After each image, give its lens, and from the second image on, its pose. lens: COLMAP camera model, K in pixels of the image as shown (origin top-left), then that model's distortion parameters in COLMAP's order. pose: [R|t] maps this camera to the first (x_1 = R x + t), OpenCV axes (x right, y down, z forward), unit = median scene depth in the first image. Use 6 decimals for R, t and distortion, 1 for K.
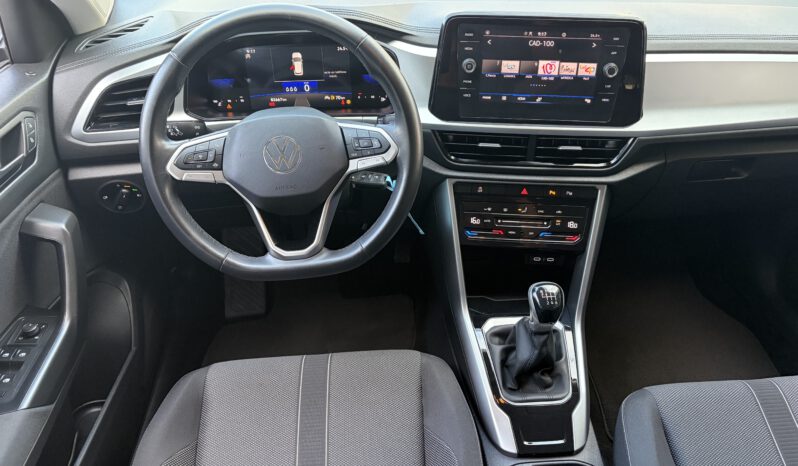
lens RADIAL K [[587.9, 0, 399.0], [0, 587.9, 233.0], [0, 0, 1]] dist [-0.000419, -0.001961]
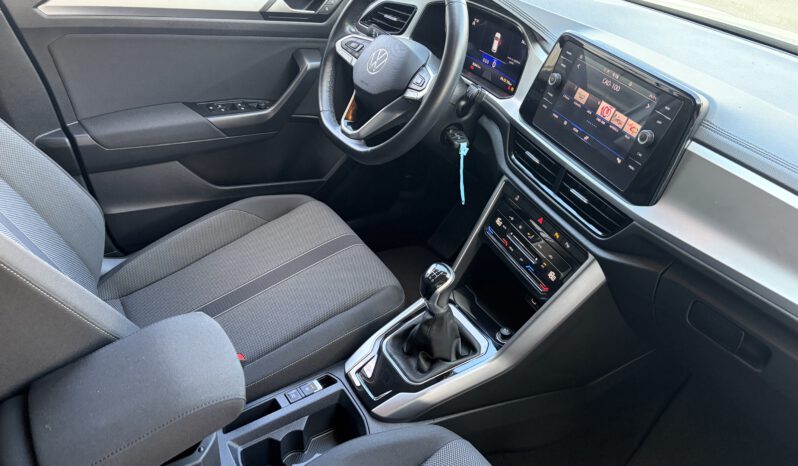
lens RADIAL K [[587.9, 0, 399.0], [0, 587.9, 233.0], [0, 0, 1]] dist [-0.000419, -0.001961]
pose [[0.482565, 0.548842, -0.682572, 0.838270], [-0.618609, 0.765272, 0.177994, -0.088393], [0.620043, 0.336352, 0.708812, 0.172802]]
